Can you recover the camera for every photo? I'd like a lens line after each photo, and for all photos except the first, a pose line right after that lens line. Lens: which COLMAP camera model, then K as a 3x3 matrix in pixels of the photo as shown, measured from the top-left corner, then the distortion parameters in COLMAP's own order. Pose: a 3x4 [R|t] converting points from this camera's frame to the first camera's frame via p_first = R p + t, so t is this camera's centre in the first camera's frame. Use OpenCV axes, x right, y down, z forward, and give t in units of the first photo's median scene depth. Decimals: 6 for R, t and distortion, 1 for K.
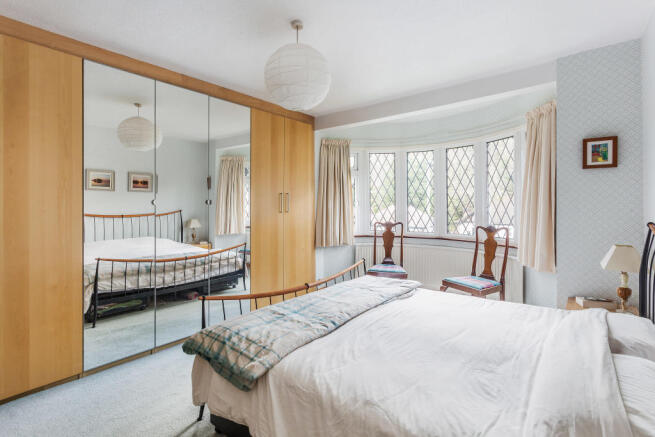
lens RADIAL K [[310.7, 0, 329.5], [0, 310.7, 215.4], [0, 0, 1]] dist [-0.021228, -0.000176]
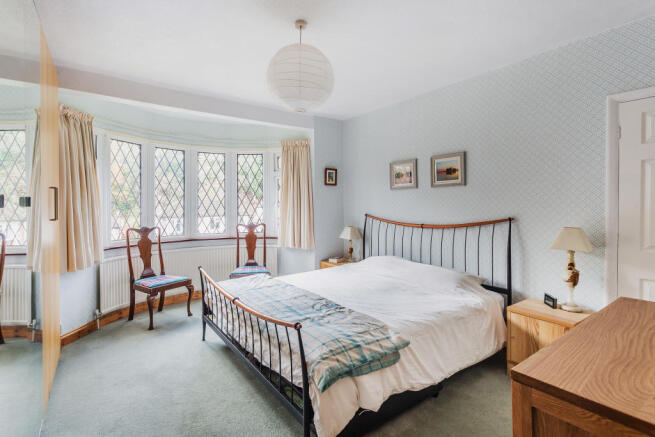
lens RADIAL K [[310.7, 0, 329.5], [0, 310.7, 215.4], [0, 0, 1]] dist [-0.021228, -0.000176]
pose [[0.260090, -0.030005, 0.965118, -0.739907], [0.033383, 0.999199, 0.022068, -0.017975], [-0.965007, 0.026479, 0.260884, 0.460164]]
